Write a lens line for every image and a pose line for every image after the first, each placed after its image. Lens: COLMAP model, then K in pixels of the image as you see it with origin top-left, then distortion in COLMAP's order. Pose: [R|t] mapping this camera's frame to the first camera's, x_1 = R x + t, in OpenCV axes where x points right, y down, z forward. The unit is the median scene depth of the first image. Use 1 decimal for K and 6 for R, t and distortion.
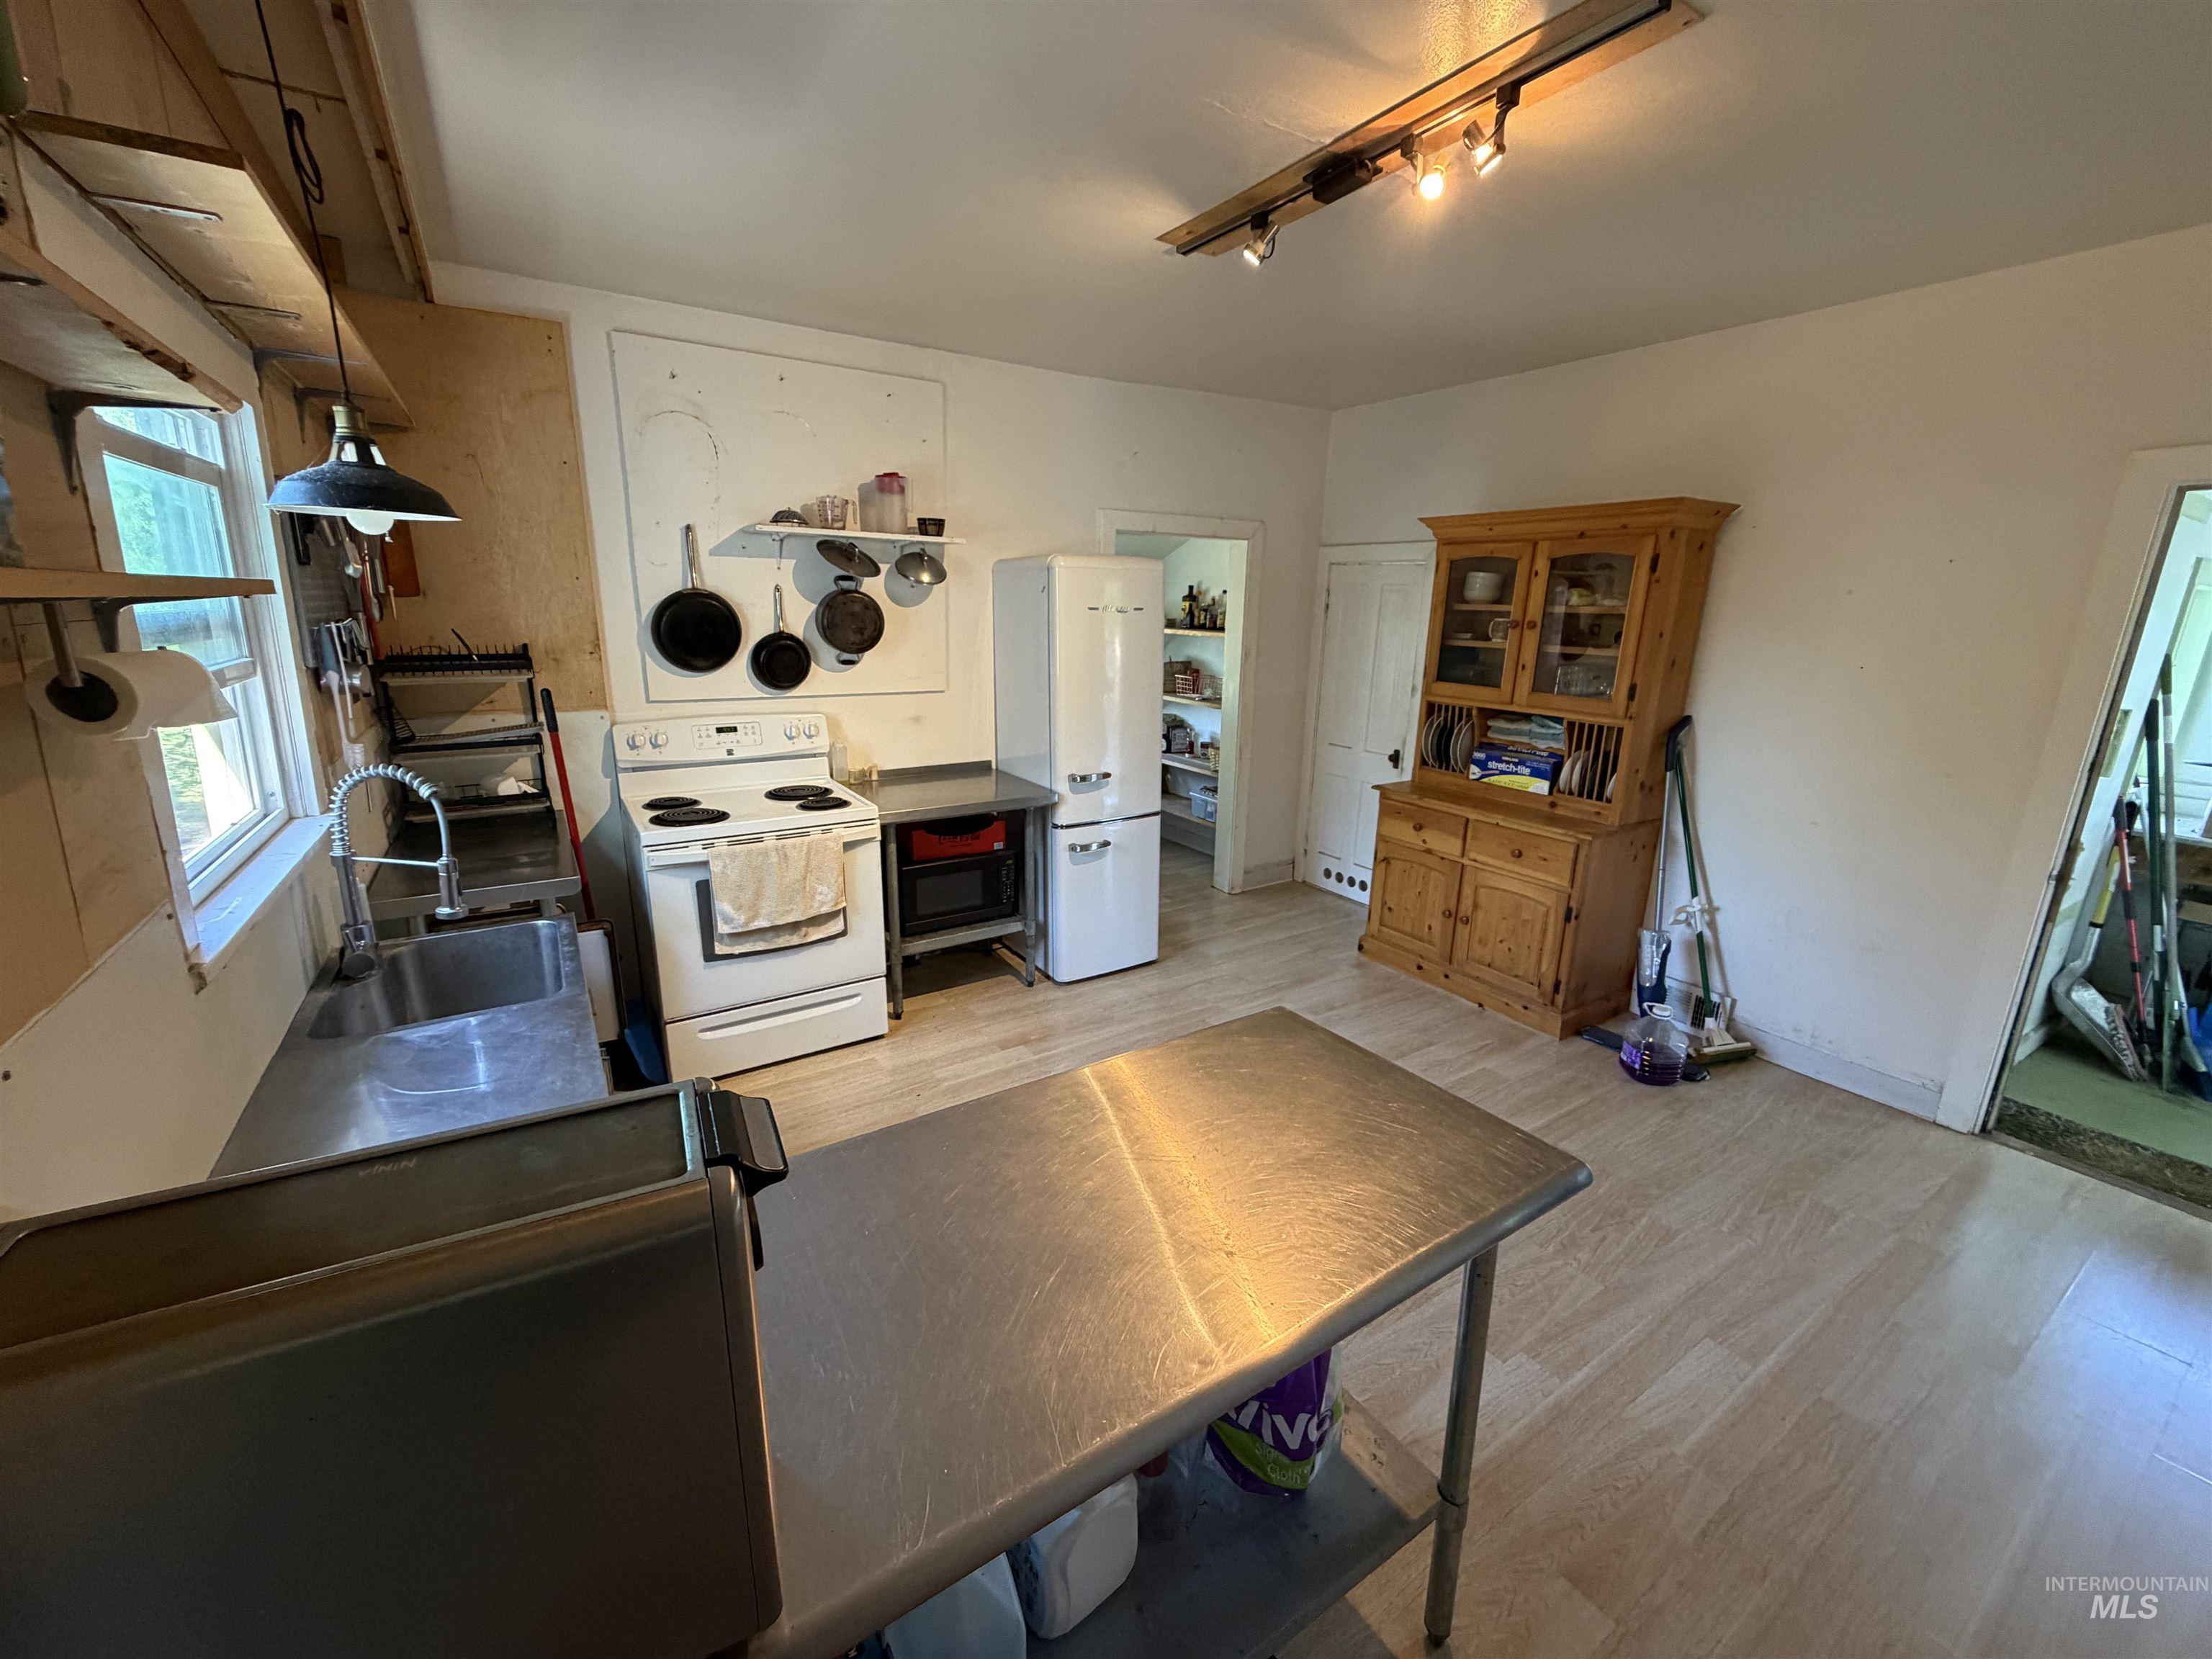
lens RADIAL K [[883.4, 0, 1095.8], [0, 883.4, 827.3], [0, 0, 1]] dist [0.001764, -0.001223]
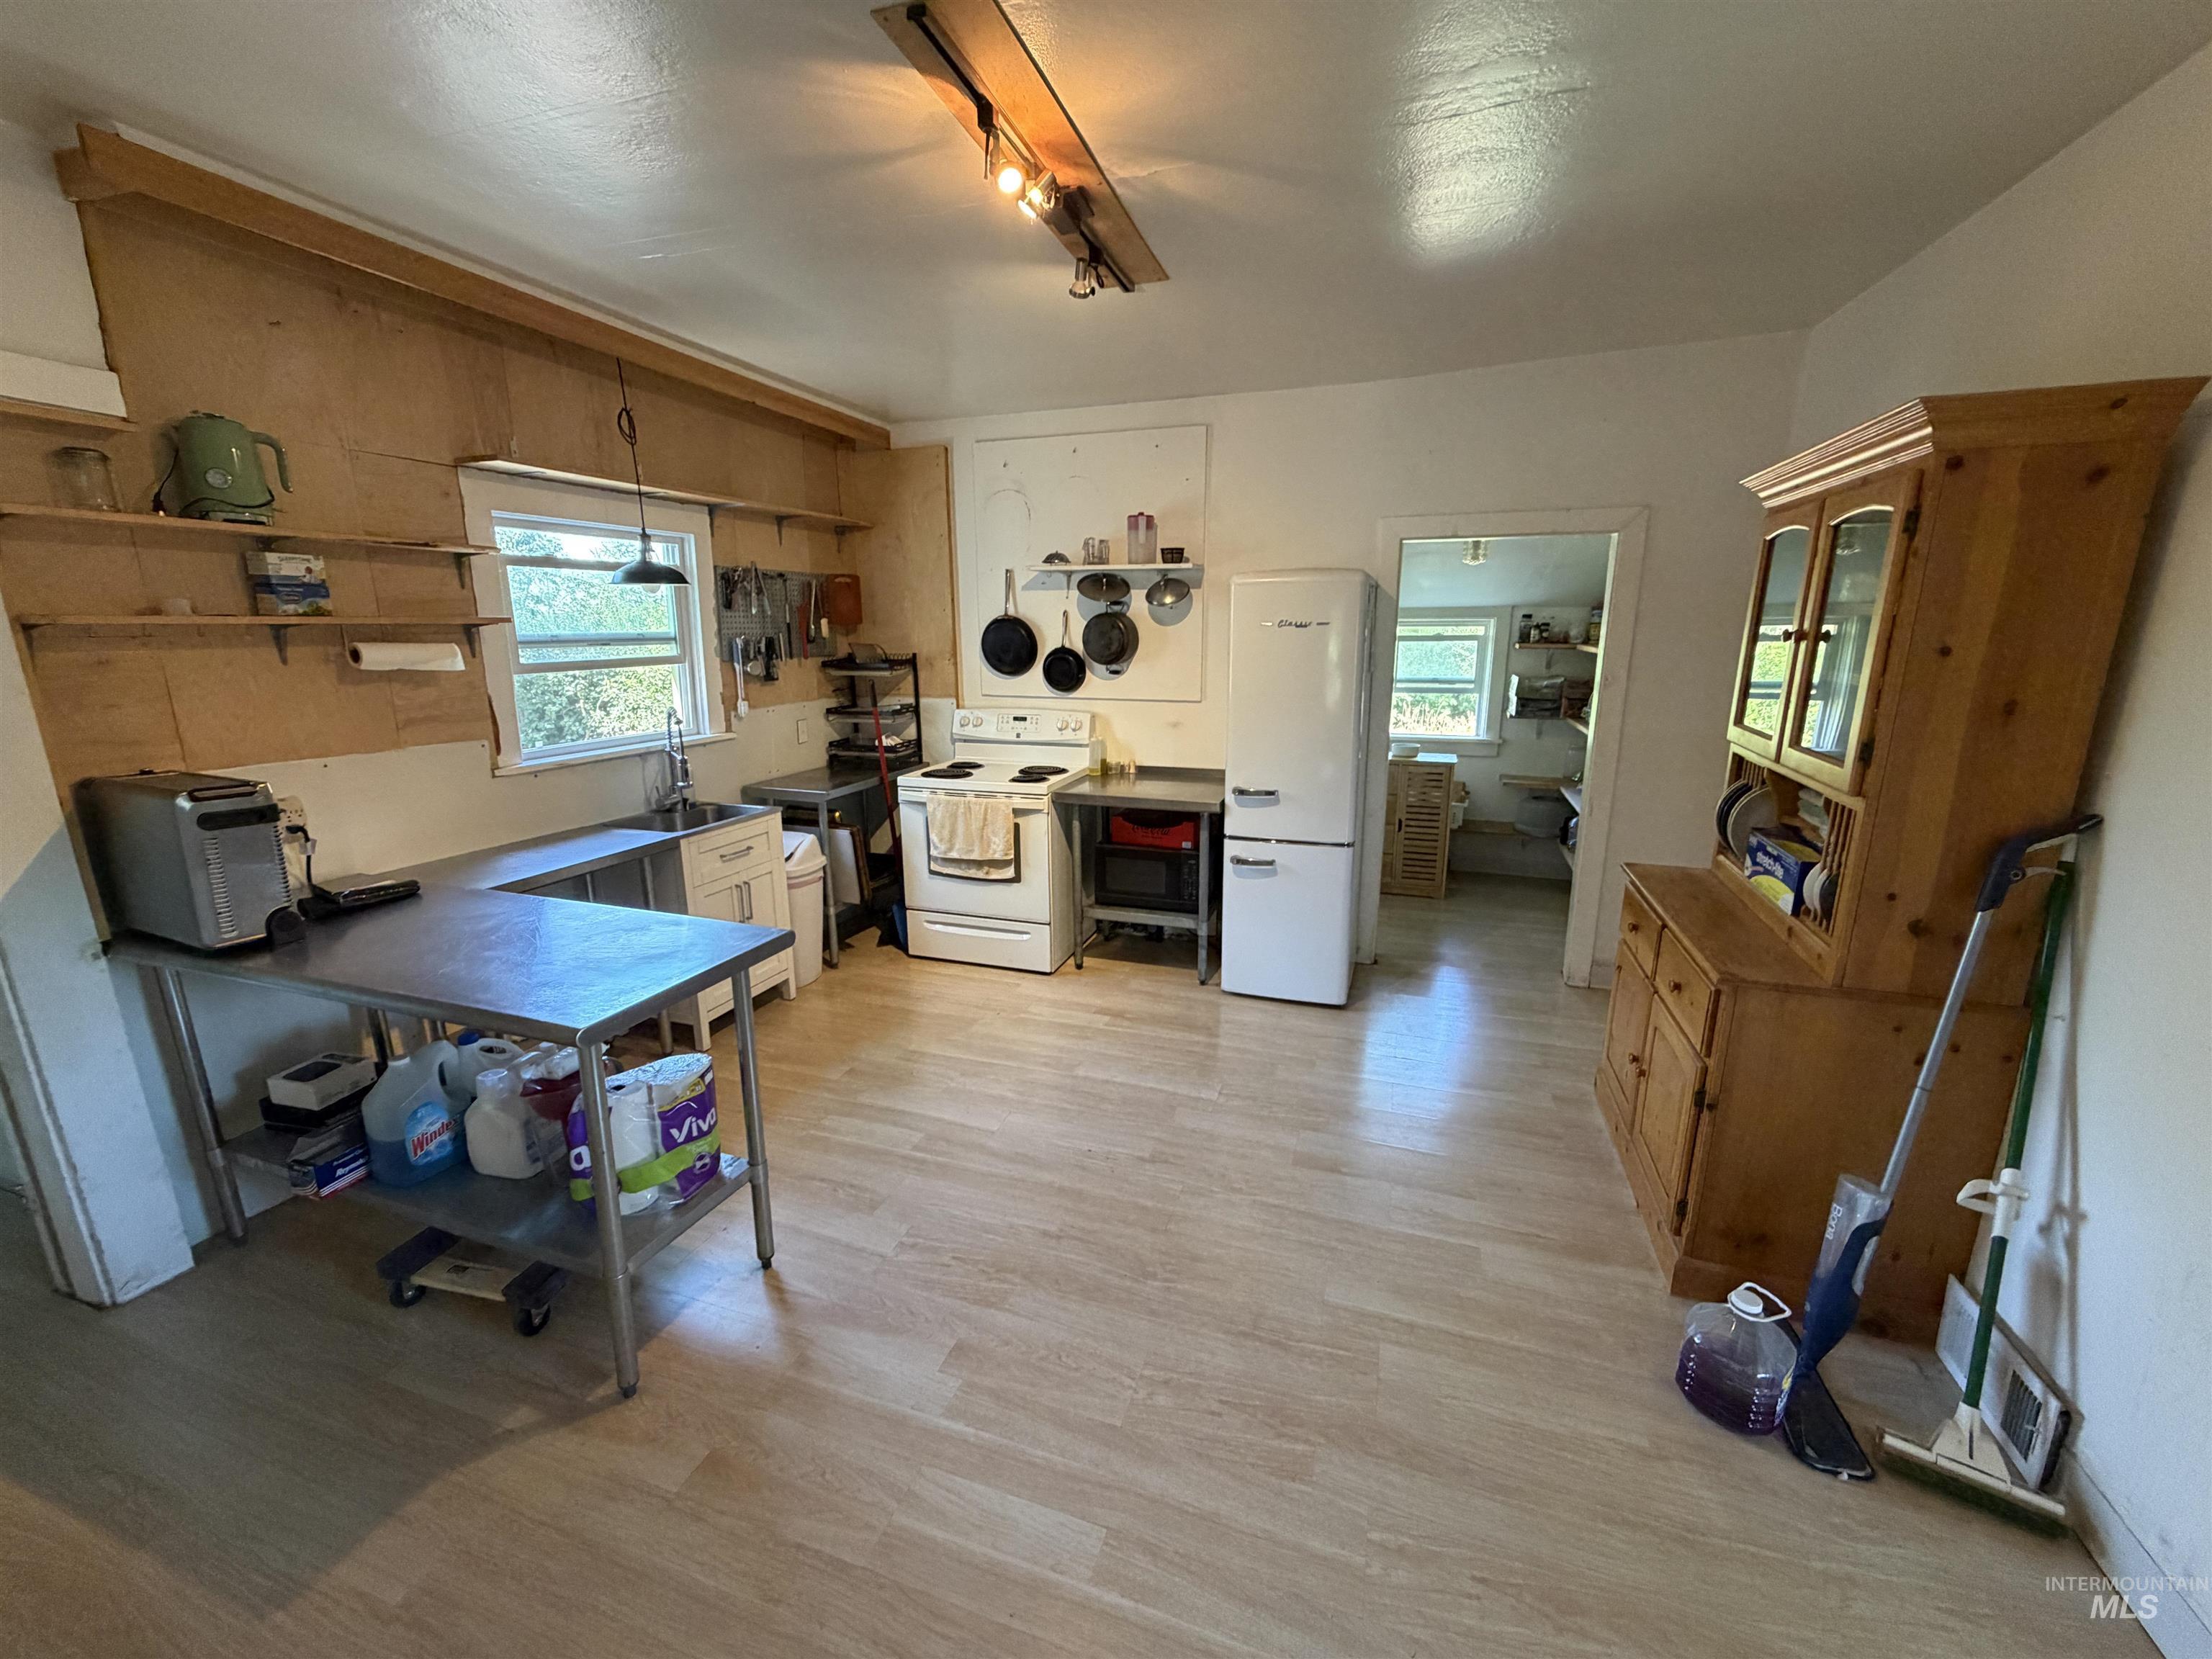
lens RADIAL K [[883.4, 0, 1105.6], [0, 883.4, 830.6], [0, 0, 1]] dist [0.001764, -0.001223]
pose [[0.614280, 0.160911, -0.772508, 0.726807], [-0.178553, 0.981940, 0.062554, -0.050819], [0.768622, 0.099508, 0.631917, 0.265224]]
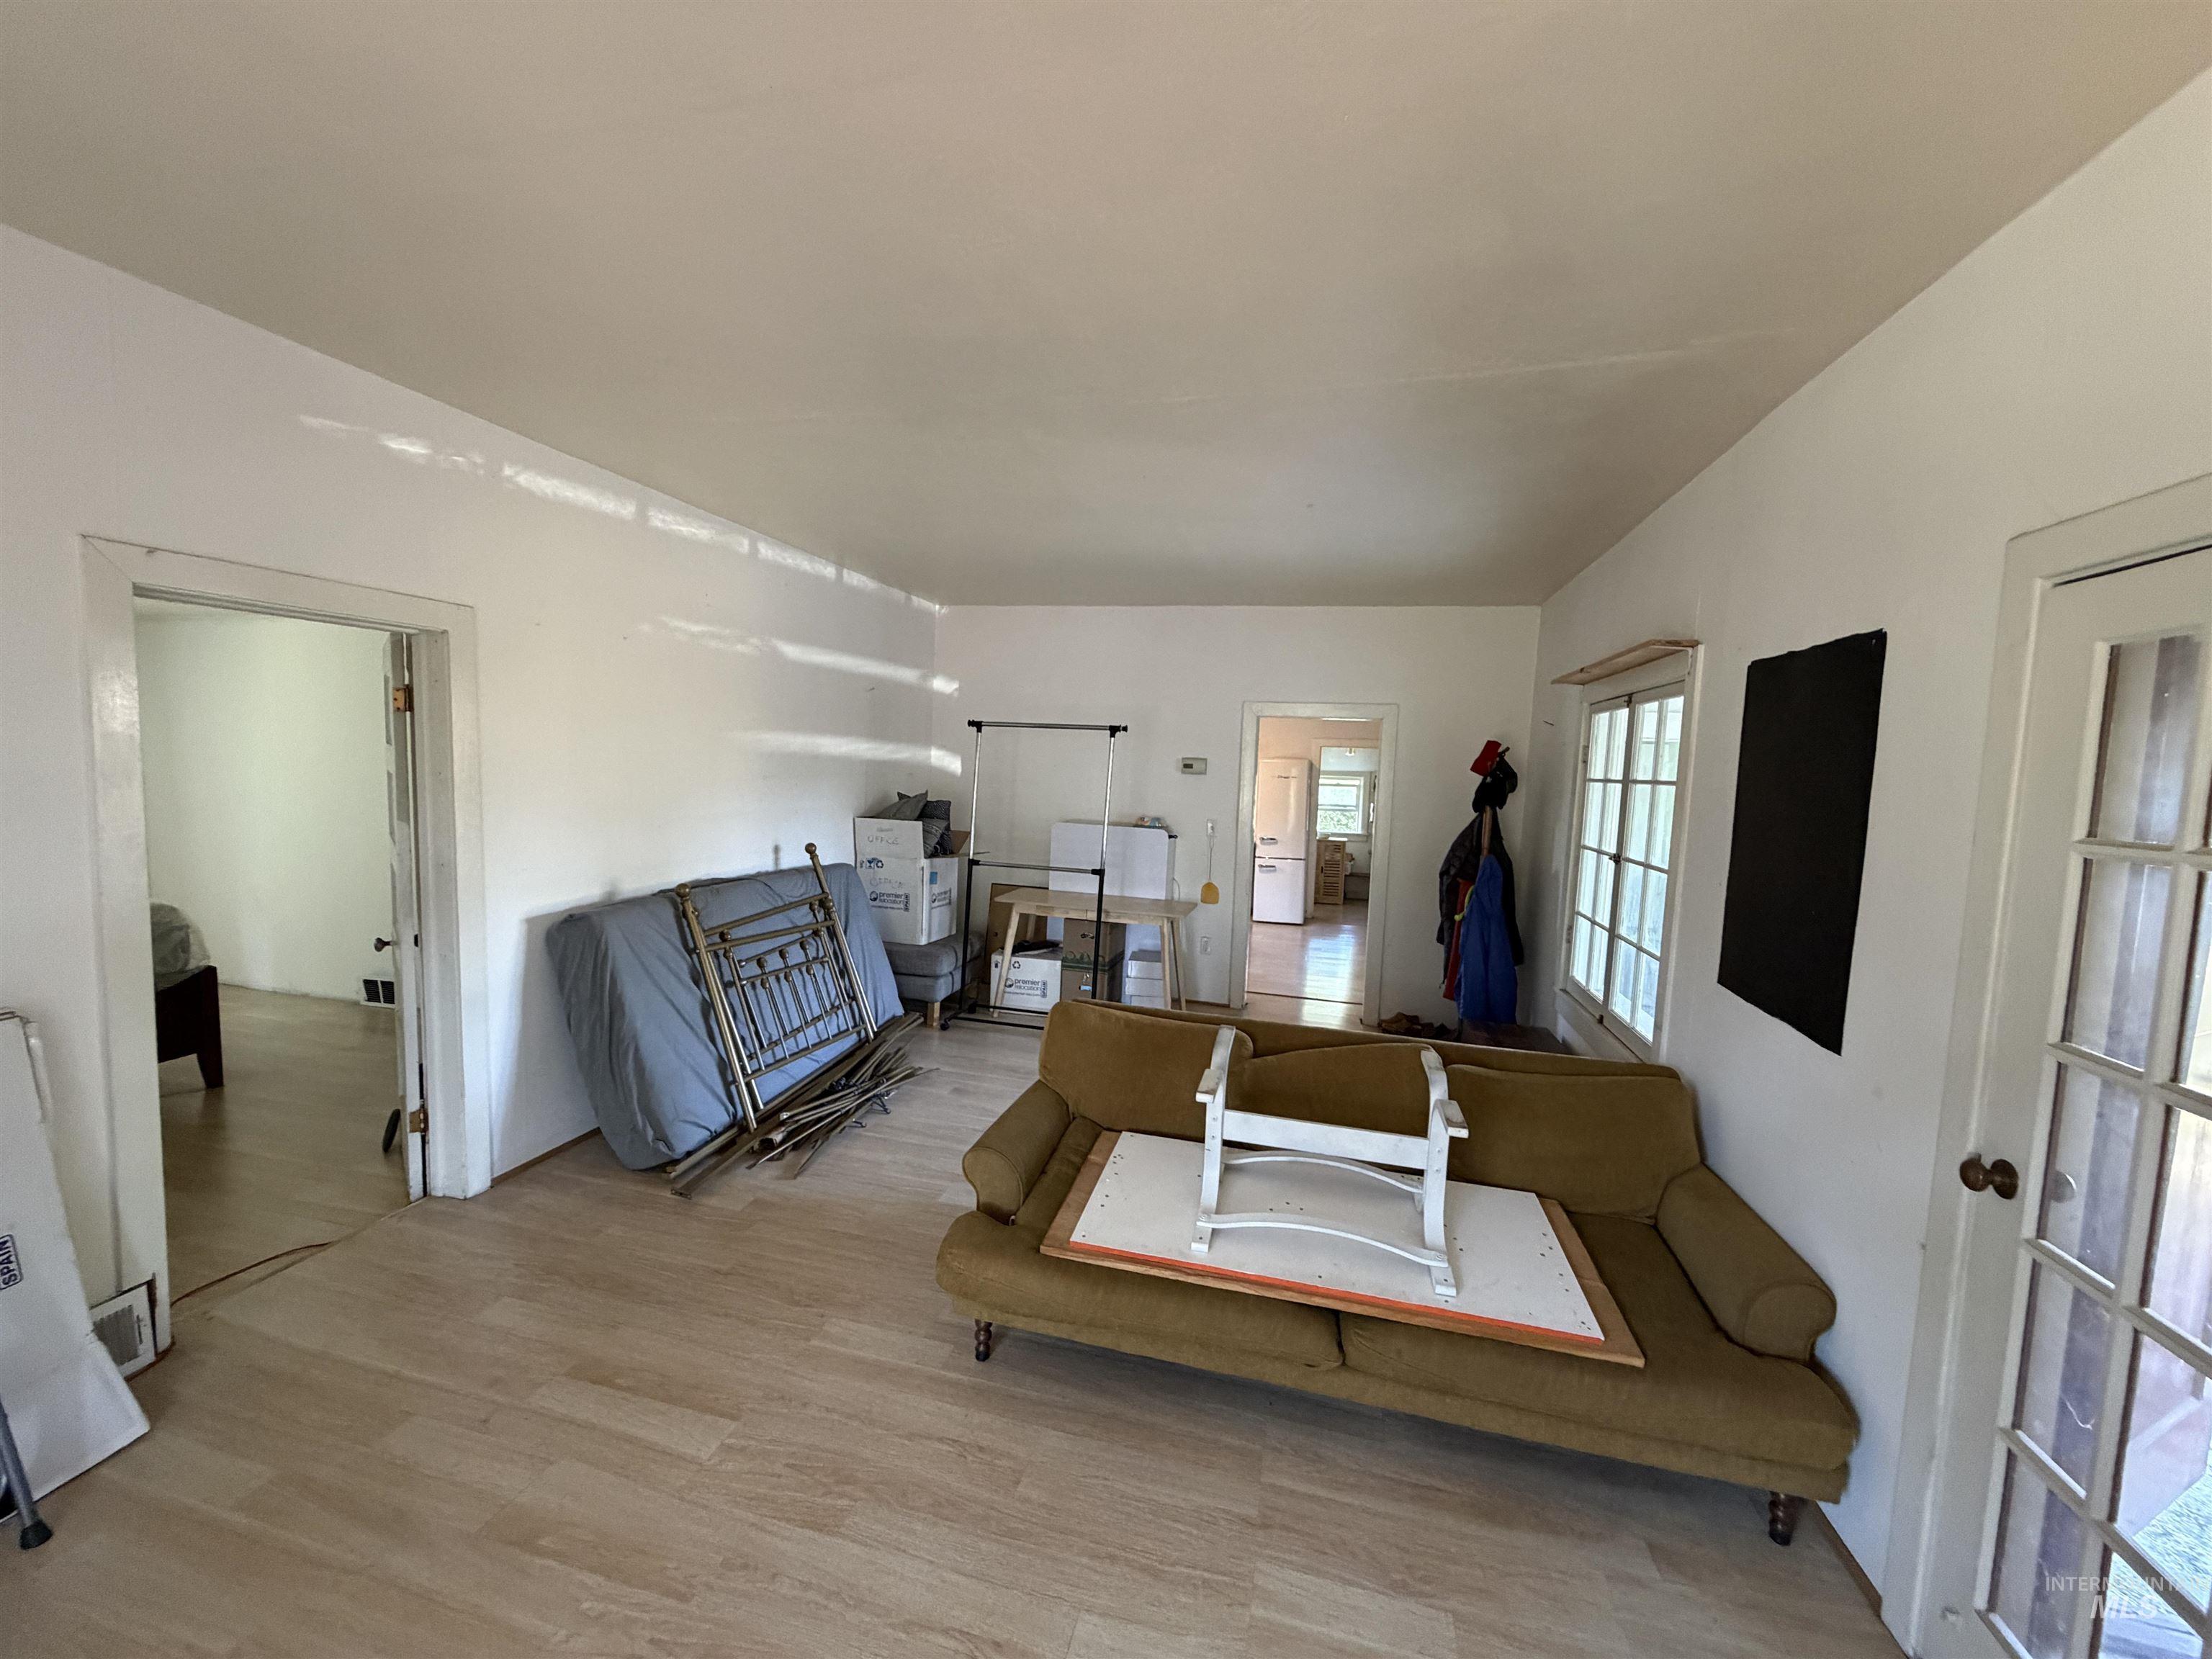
lens RADIAL K [[883.4, 0, 1107.2], [0, 883.4, 830.4], [0, 0, 1]] dist [0.001764, -0.001223]
pose [[0.673405, 0.066321, -0.736292, 1.771409], [-0.206149, 0.973308, -0.100871, 0.314408], [0.709949, 0.219713, 0.669103, -1.236563]]
